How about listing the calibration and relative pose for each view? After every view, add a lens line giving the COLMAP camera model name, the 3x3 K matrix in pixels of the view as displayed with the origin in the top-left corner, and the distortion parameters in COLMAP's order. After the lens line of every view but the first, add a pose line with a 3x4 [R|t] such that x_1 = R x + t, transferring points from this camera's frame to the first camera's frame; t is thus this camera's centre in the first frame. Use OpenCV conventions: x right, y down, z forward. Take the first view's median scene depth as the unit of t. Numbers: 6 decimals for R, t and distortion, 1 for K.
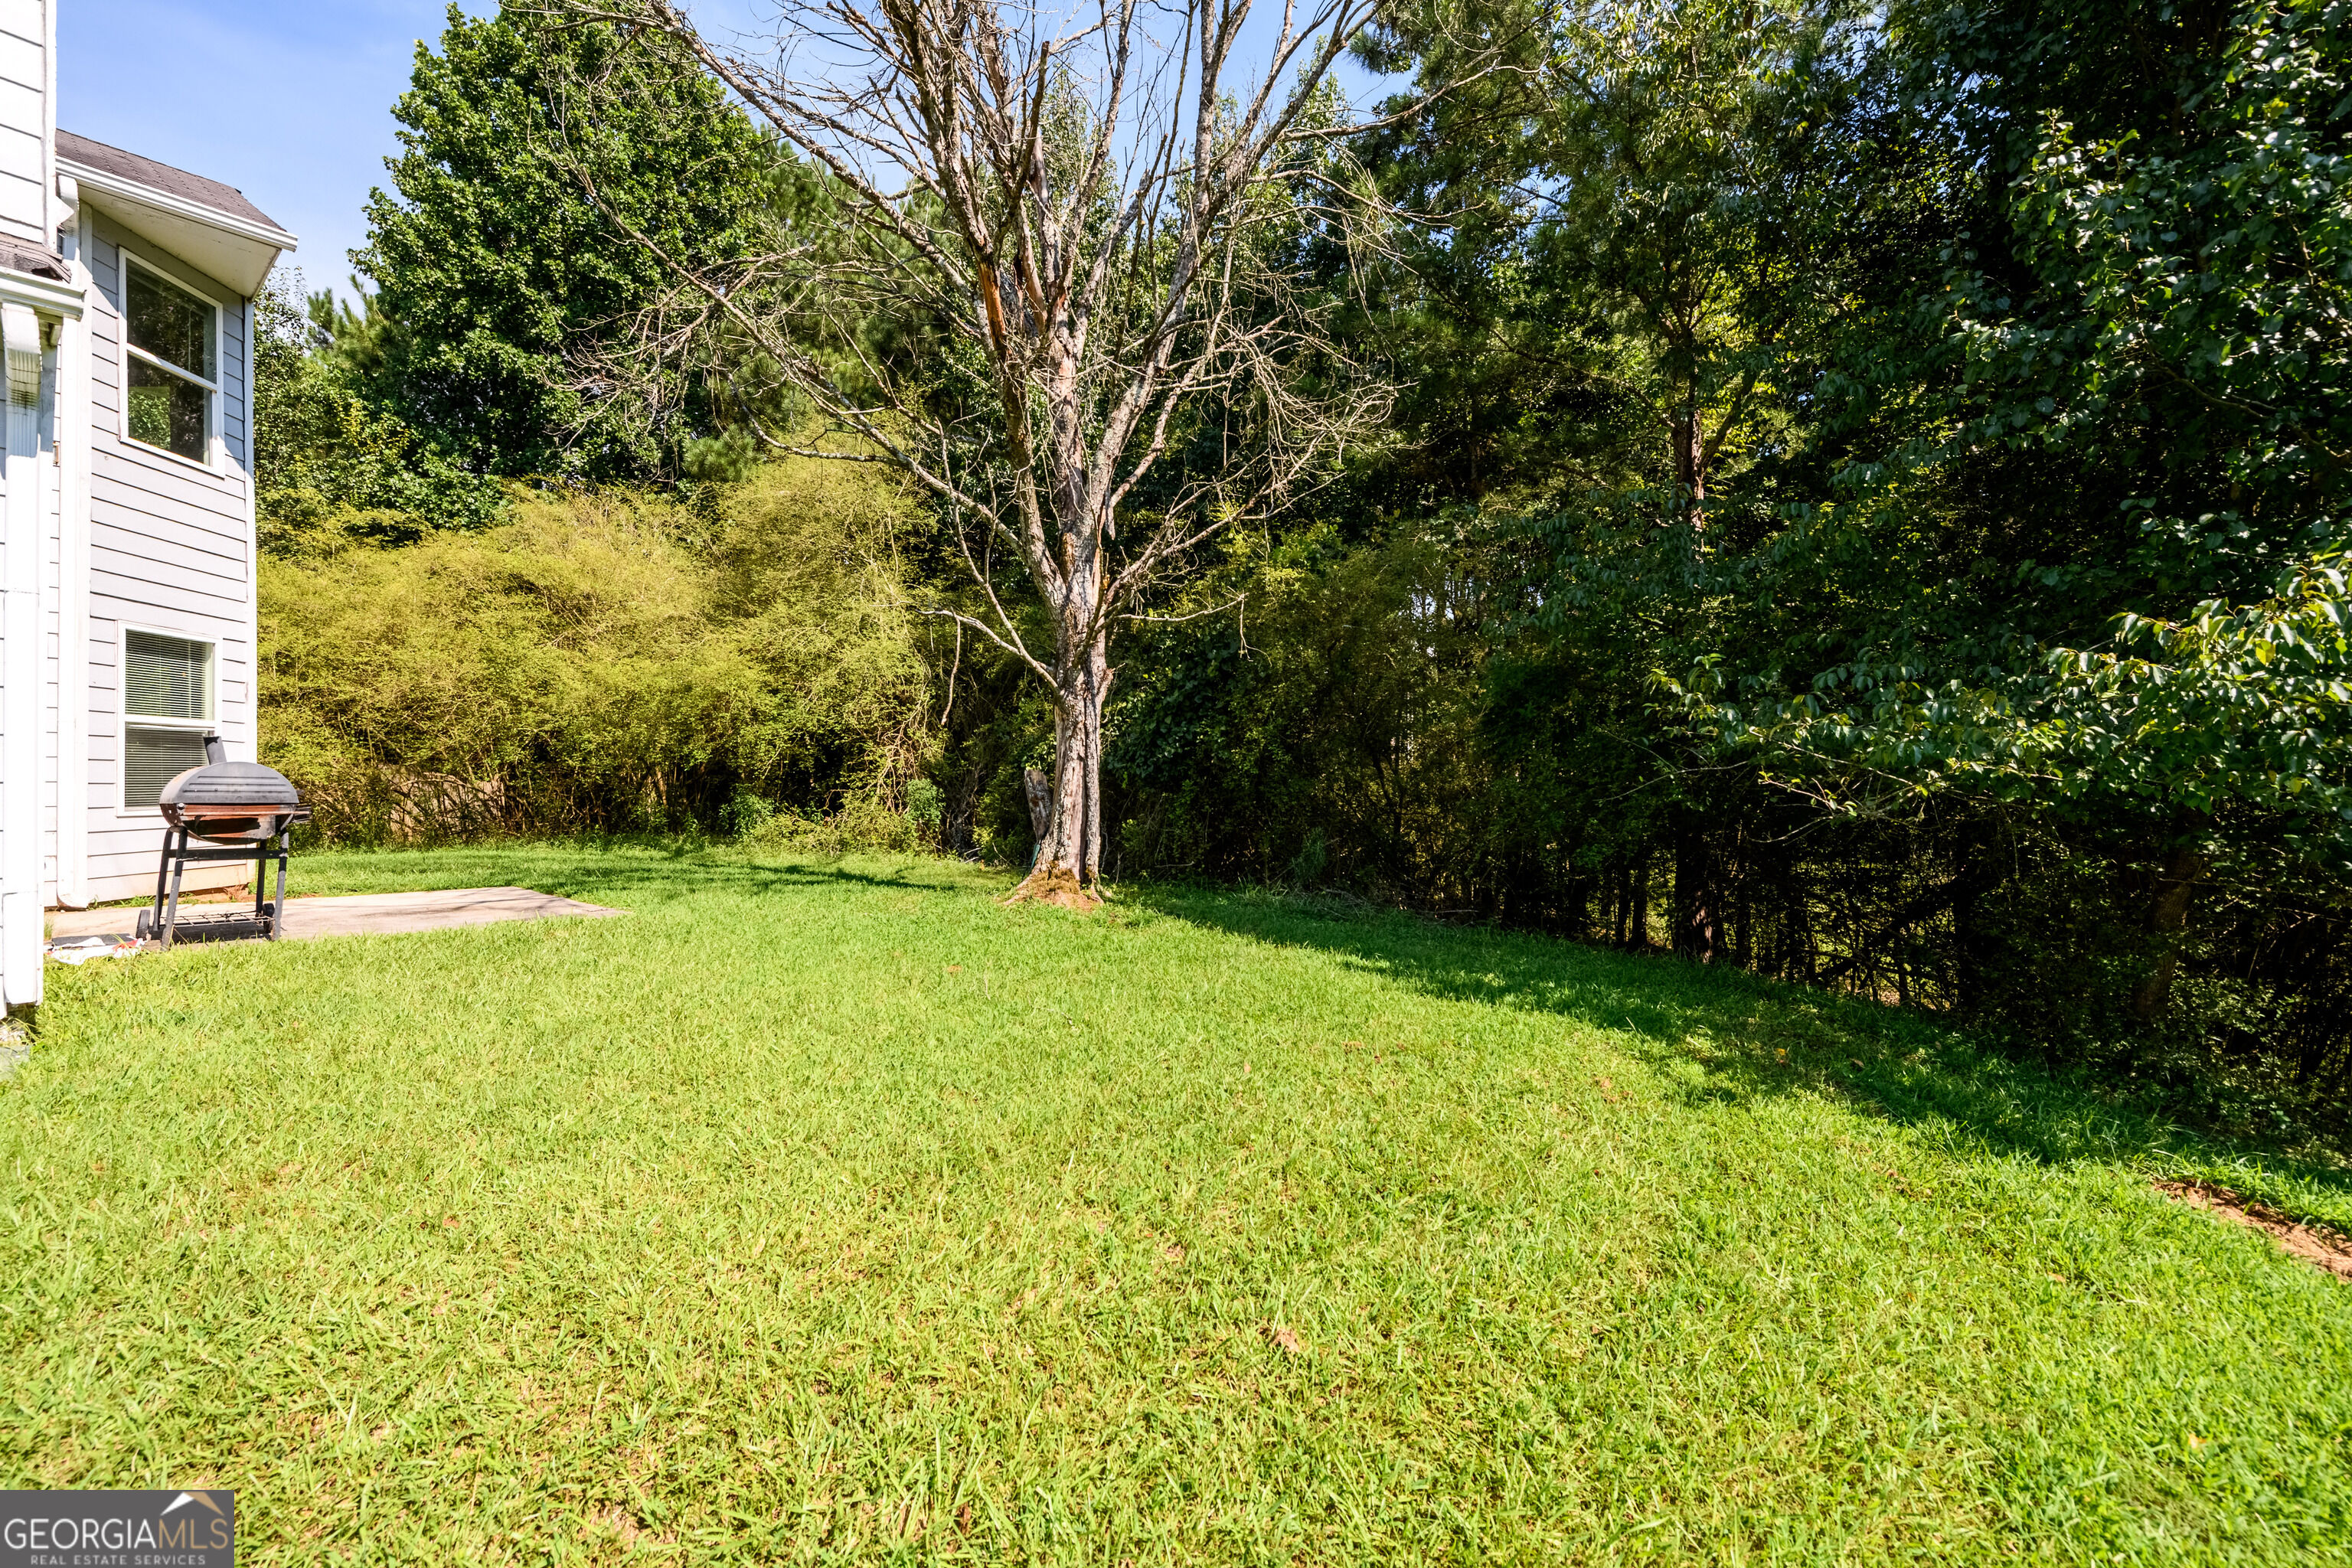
lens RADIAL K [[944.4, 0, 1168.7], [0, 944.4, 783.6], [0, 0, 1]] dist [0.004044, -0.005091]
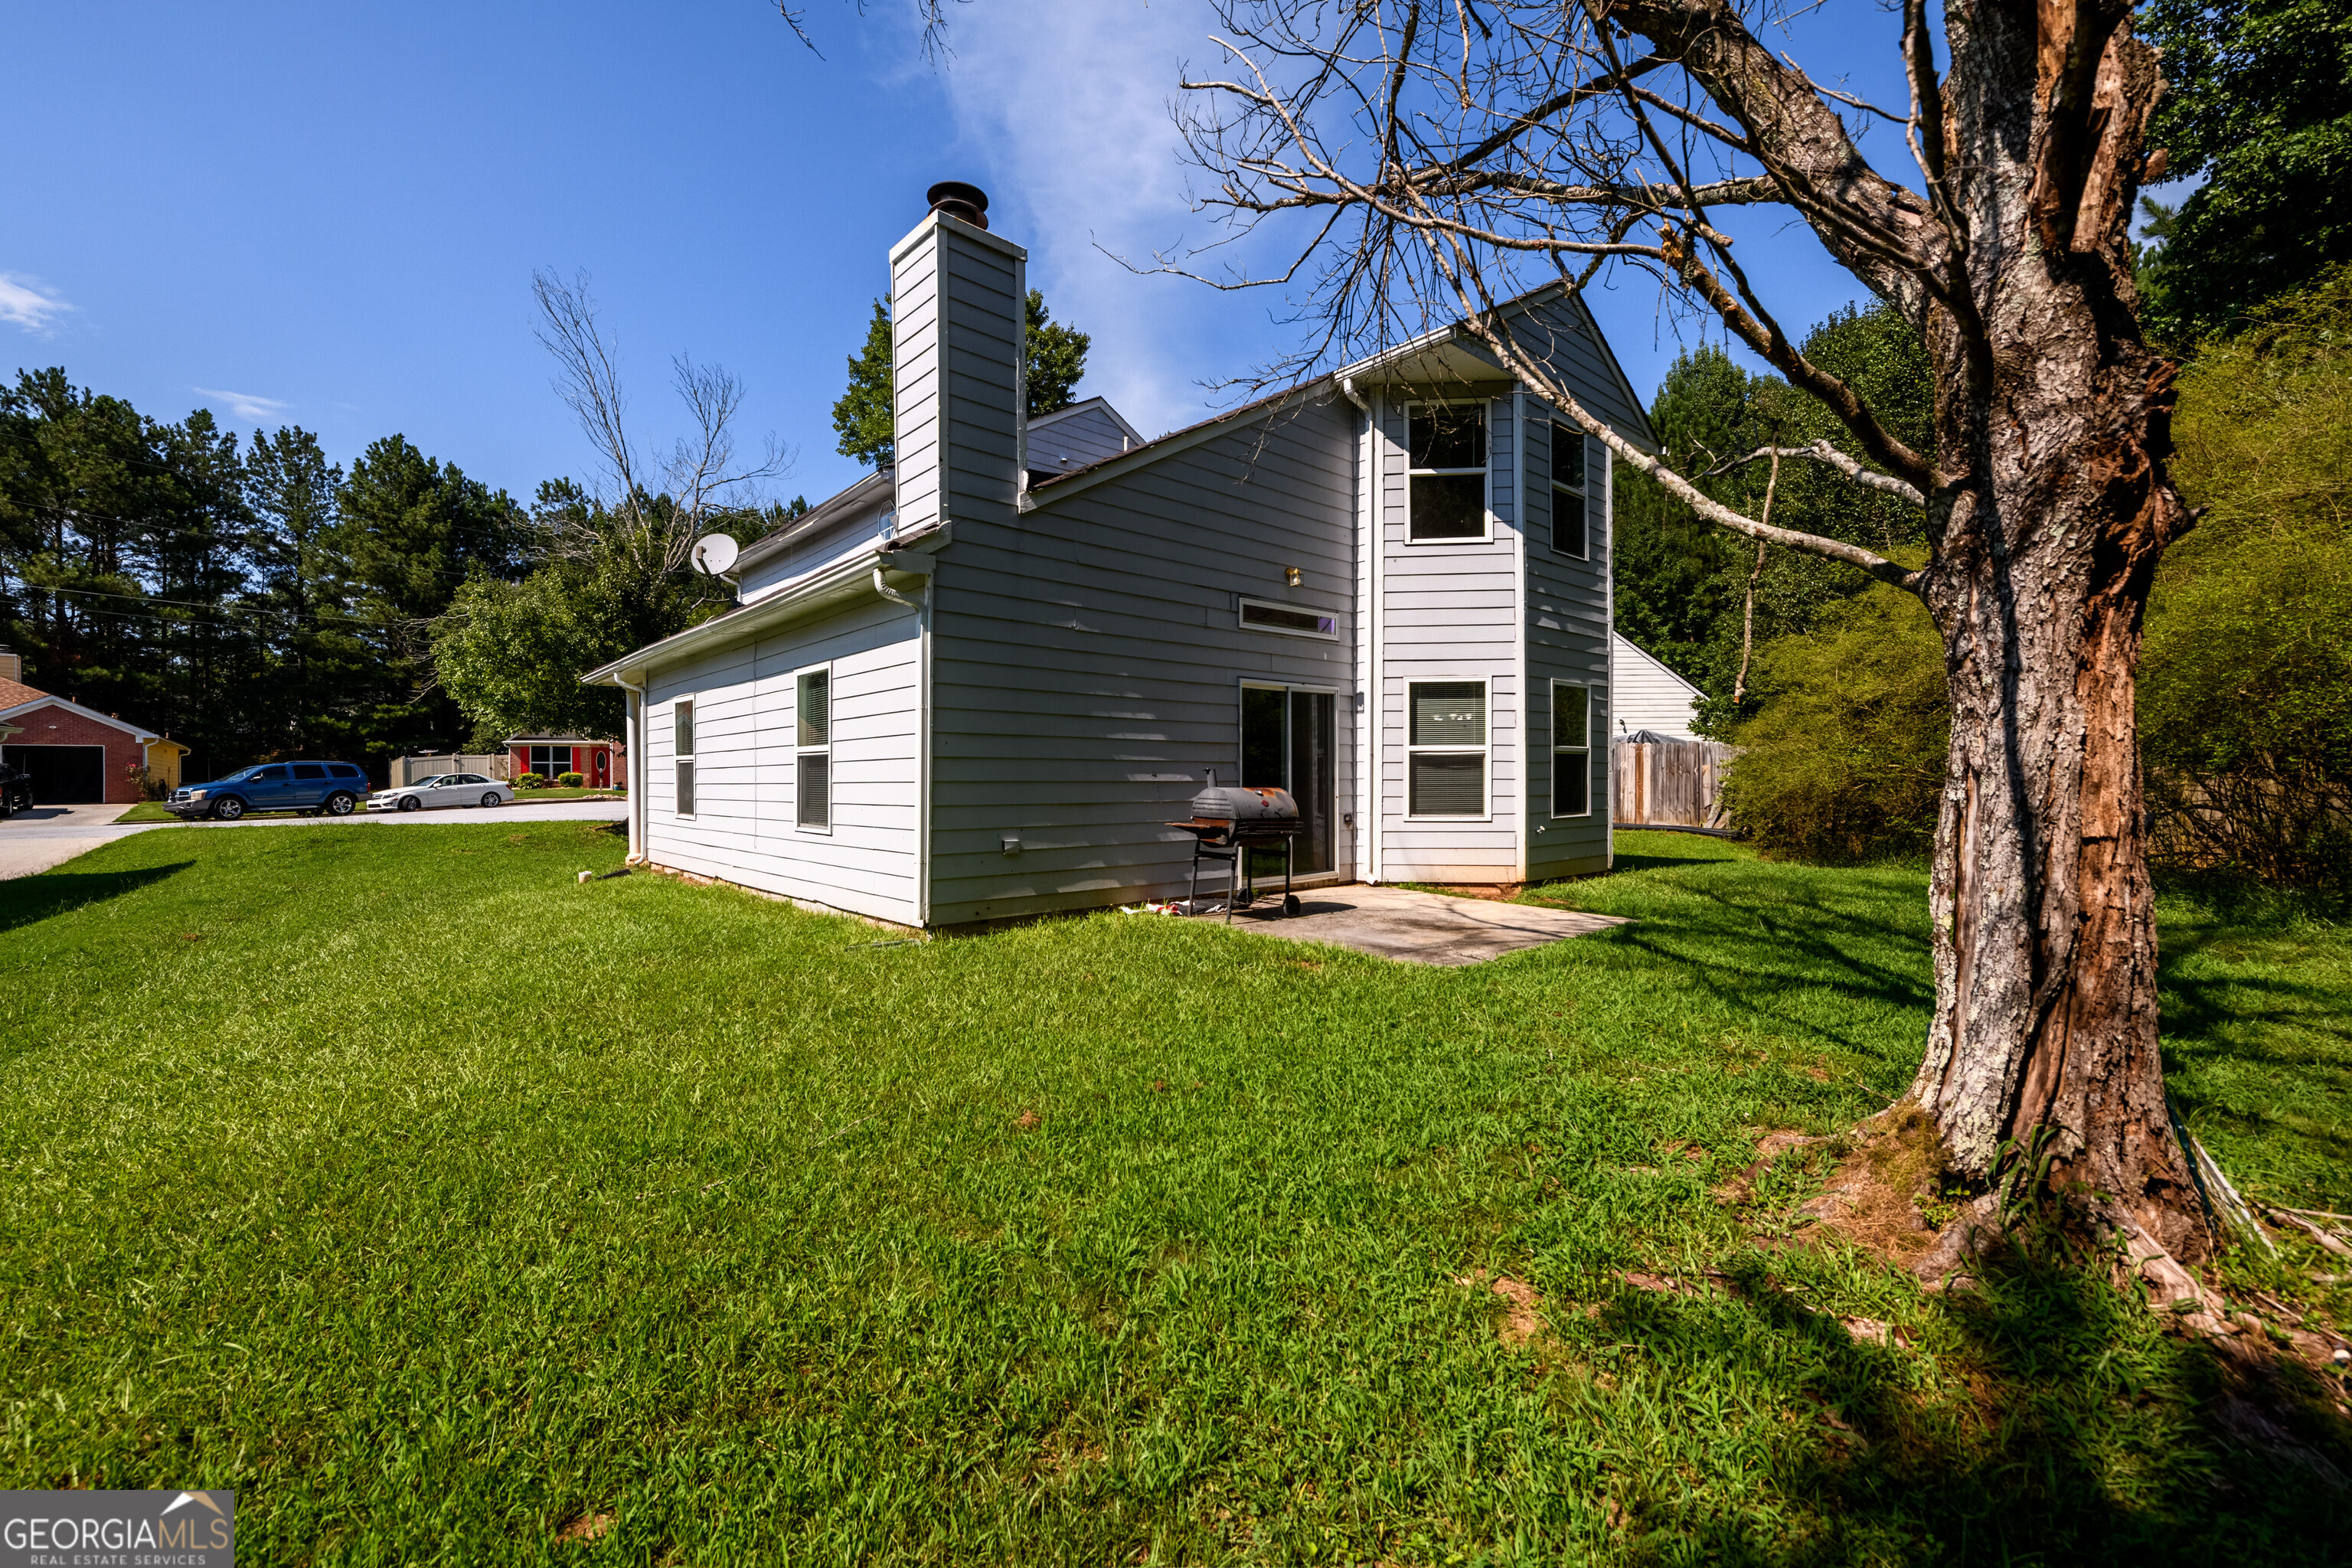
lens RADIAL K [[989.0, 0, 1176.0], [0, 989.0, 784.0], [0, 0, 1]] dist [0.000441, 0.000012]
pose [[-0.186972, 0.007731, -0.982335, 0.341560], [-0.001148, 0.999967, 0.008088, -0.029460], [0.982365, 0.002640, -0.186957, 0.925260]]
